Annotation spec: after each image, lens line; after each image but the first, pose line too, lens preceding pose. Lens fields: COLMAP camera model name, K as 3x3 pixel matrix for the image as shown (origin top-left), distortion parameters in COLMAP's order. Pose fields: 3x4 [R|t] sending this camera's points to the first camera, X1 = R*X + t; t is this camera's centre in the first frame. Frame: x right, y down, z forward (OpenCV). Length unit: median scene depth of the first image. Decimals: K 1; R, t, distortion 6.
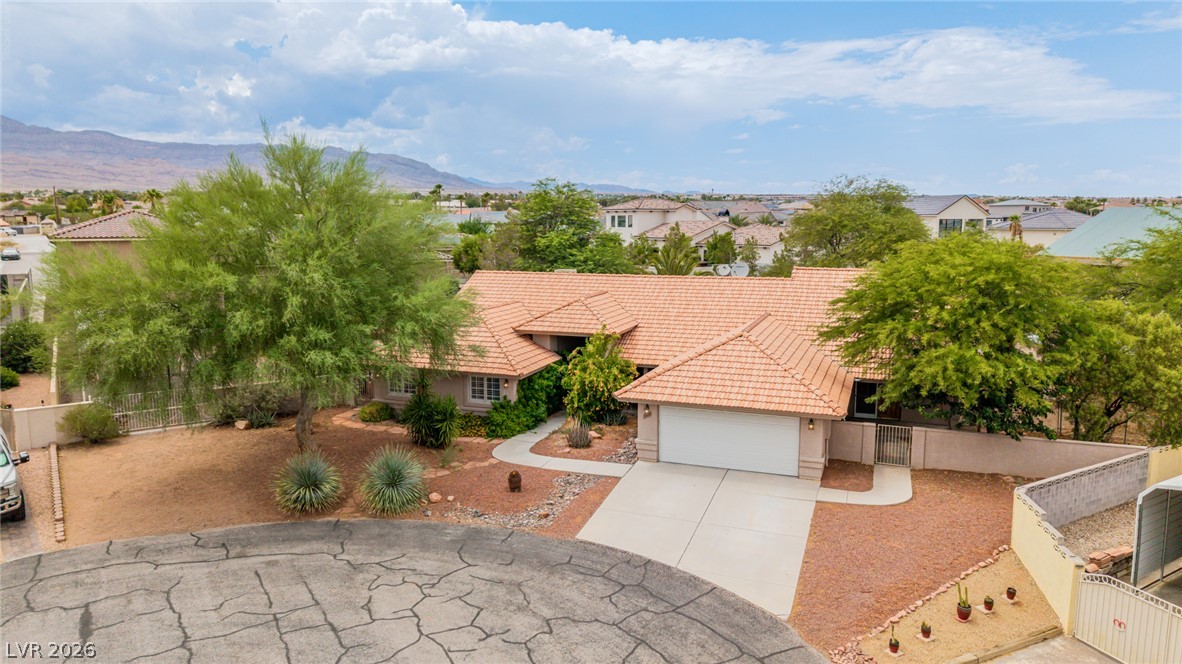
lens RADIAL K [[795.1, 0, 591.0], [0, 795.1, 332.0], [0, 0, 1]] dist [0.013521, -0.008976]
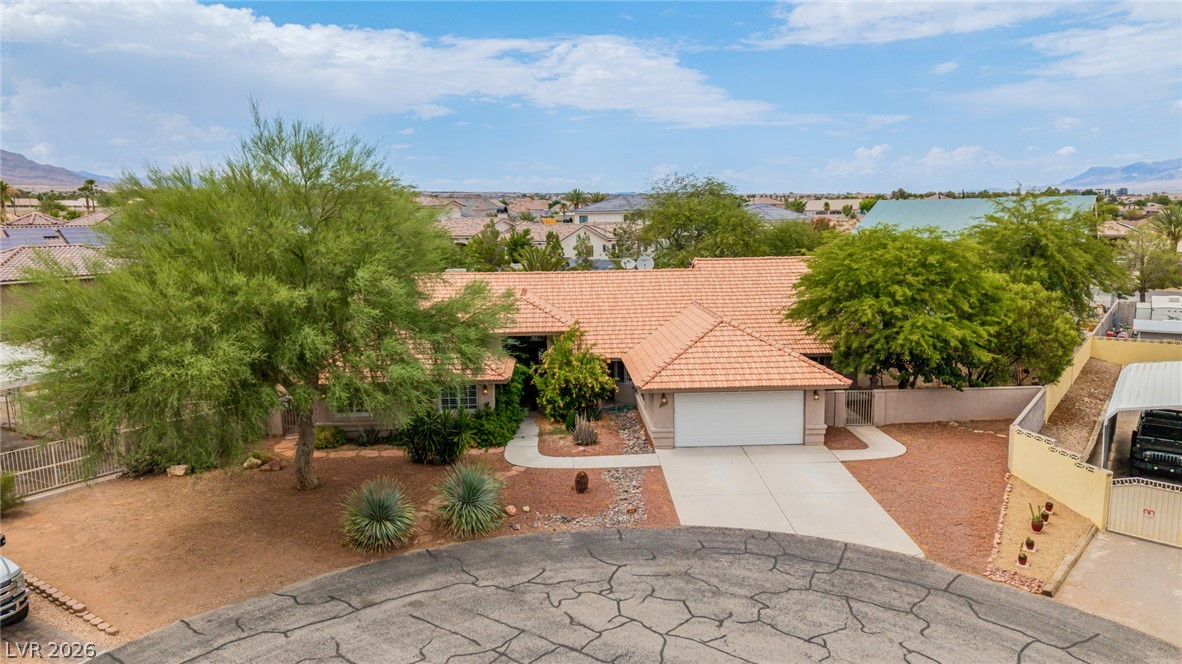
lens RADIAL K [[816.1, 0, 591.0], [0, 816.1, 332.0], [0, 0, 1]] dist [0.032232, -0.040585]
pose [[0.920480, -0.069120, 0.384628, -0.455690], [0.069545, 0.997496, 0.012822, -0.009365], [-0.384551, 0.014946, 0.922983, 0.062317]]
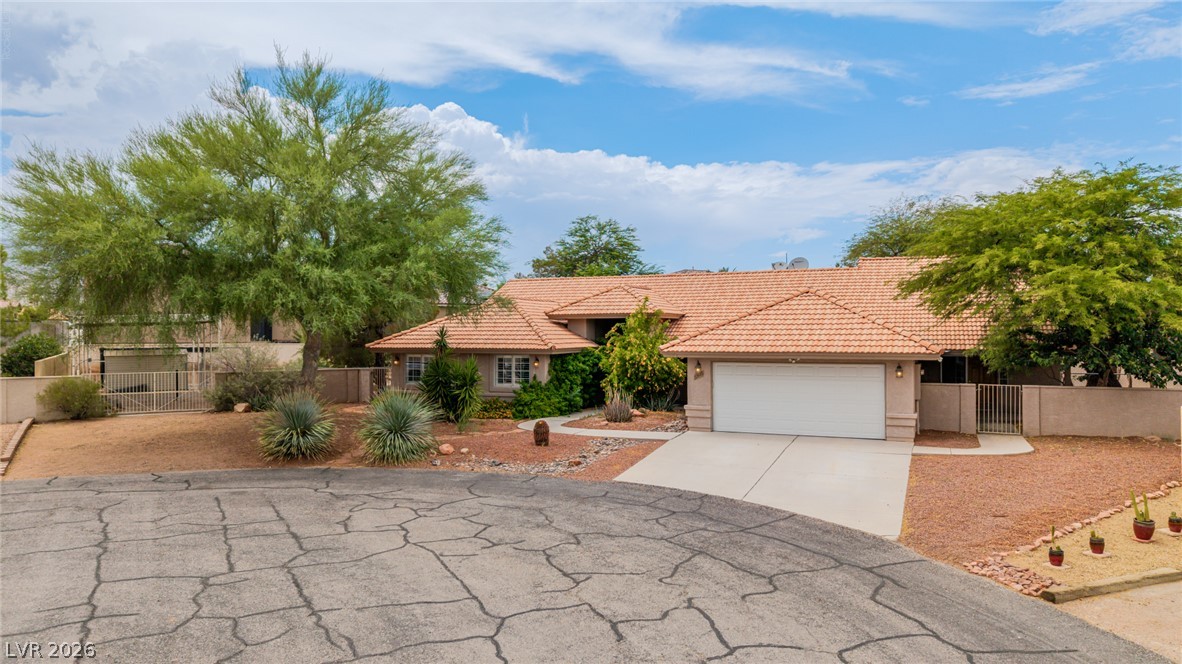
lens RADIAL K [[795.1, 0, 591.0], [0, 795.1, 332.0], [0, 0, 1]] dist [0.013521, -0.008976]
pose [[0.998565, -0.000962, -0.053550, 0.001188], [-0.006763, 0.989571, -0.143889, 0.199897], [0.053130, 0.144045, 0.988144, 0.160620]]
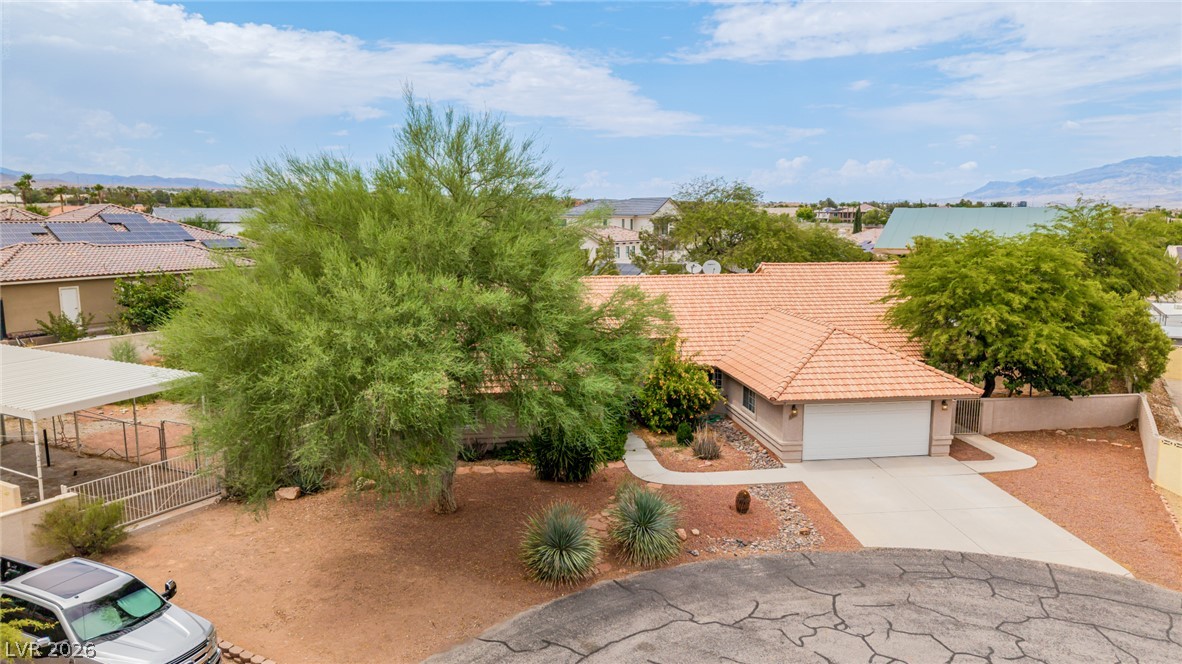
lens RADIAL K [[795.1, 0, 591.0], [0, 795.1, 332.0], [0, 0, 1]] dist [0.013521, -0.008976]
pose [[0.884441, -0.066377, 0.461908, -0.658540], [0.066029, 0.997674, 0.016939, -0.035071], [-0.461958, 0.015518, 0.886766, 0.258282]]
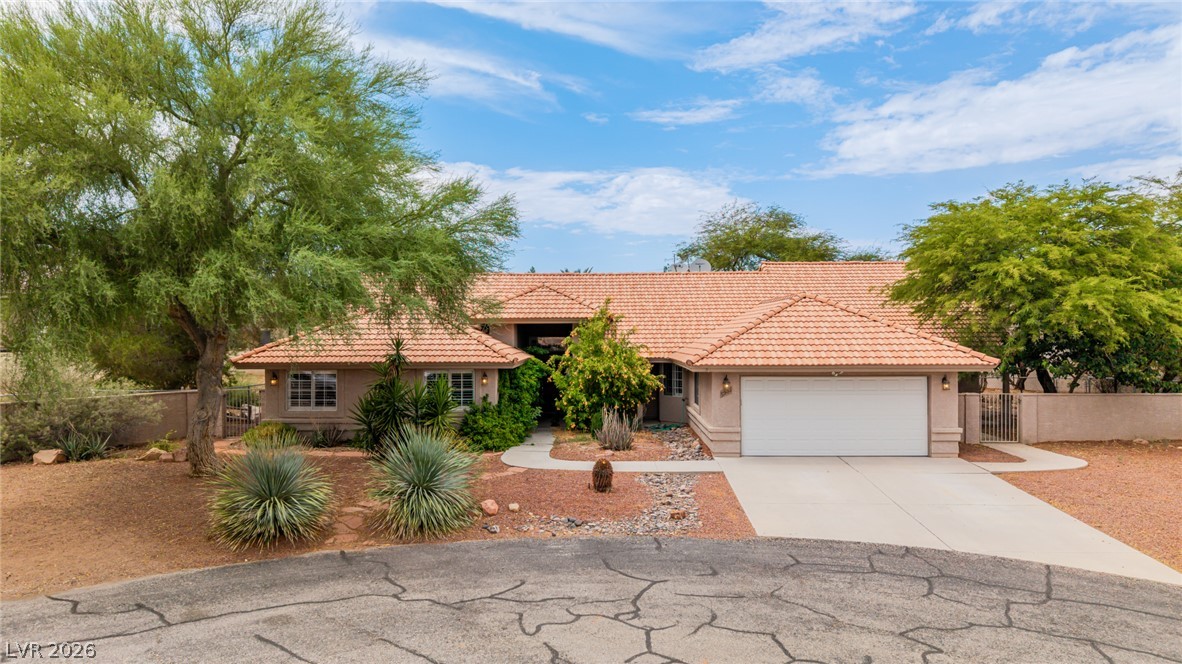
lens RADIAL K [[795.1, 0, 591.0], [0, 795.1, 332.0], [0, 0, 1]] dist [0.013521, -0.008976]
pose [[0.946169, -0.002070, 0.323665, -0.311393], [0.048492, 0.989600, -0.135425, 0.157272], [-0.320019, 0.143830, 0.936430, 0.376100]]
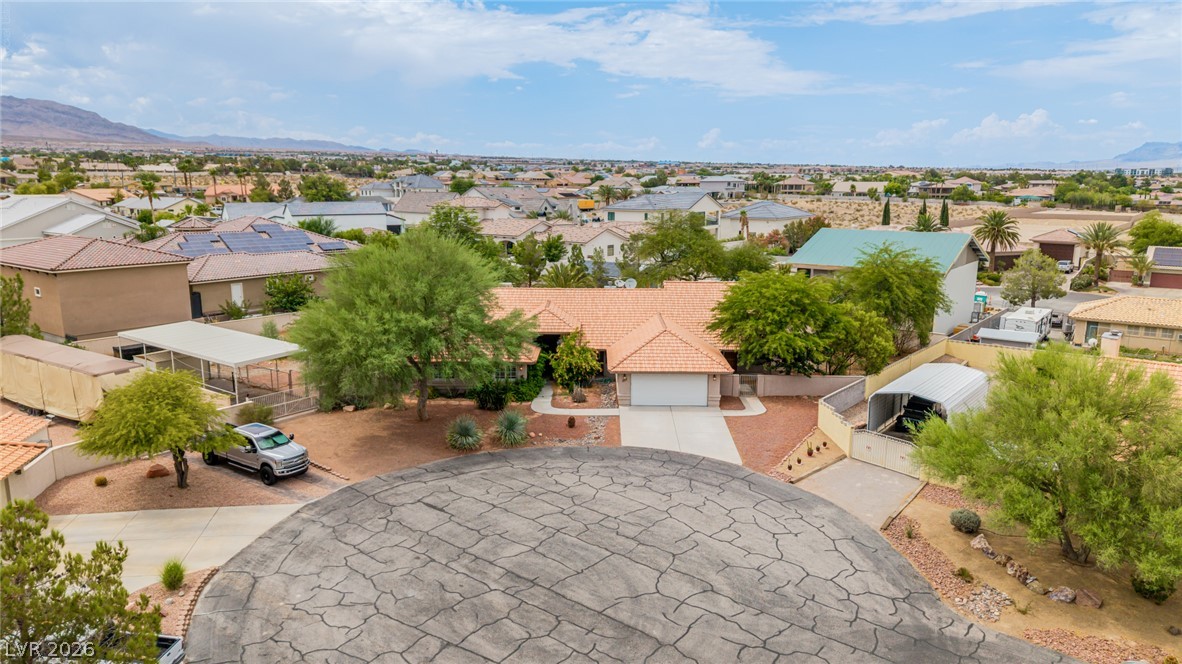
lens RADIAL K [[794.3, 0, 591.0], [0, 794.3, 332.0], [0, 0, 1]] dist [0.071036, -0.092026]
pose [[0.941252, -0.059141, 0.332487, -0.633164], [0.042984, 0.997519, 0.055747, -0.112348], [-0.334959, -0.038180, 0.941459, -0.689506]]
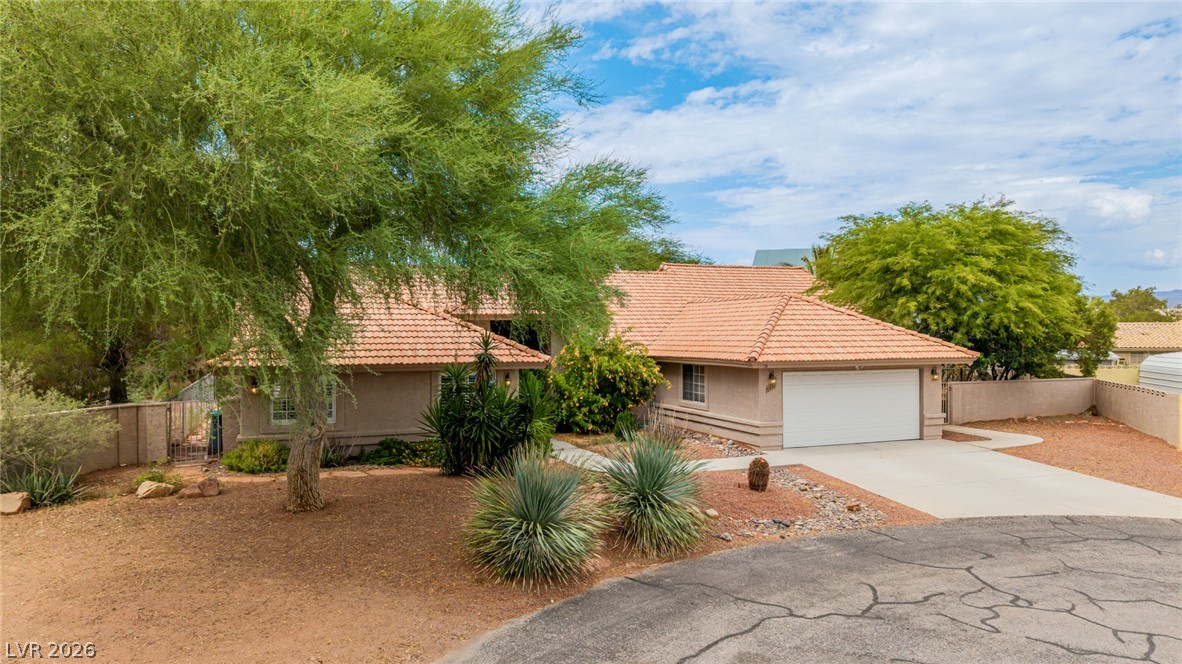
lens RADIAL K [[795.1, 0, 591.0], [0, 795.1, 332.0], [0, 0, 1]] dist [0.013521, -0.008976]
pose [[0.747128, -0.001596, 0.664678, -0.614344], [0.097490, 0.989445, -0.107208, 0.128821], [-0.657492, 0.144898, 0.739398, 0.594673]]
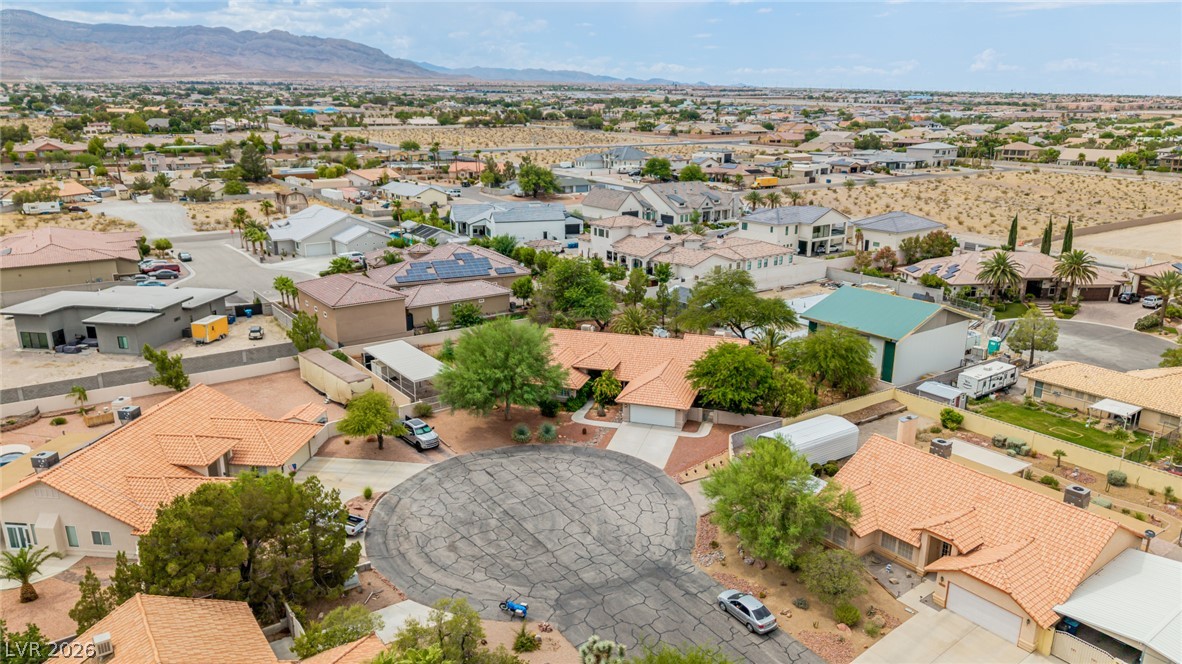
lens RADIAL K [[796.0, 0, 591.0], [0, 796.0, 332.0], [0, 0, 1]] dist [0.078412, -0.002595]
pose [[0.998807, -0.011282, 0.047513, -0.213260], [0.004758, 0.990798, 0.135263, -0.621531], [-0.048602, -0.134875, 0.989670, -2.050059]]
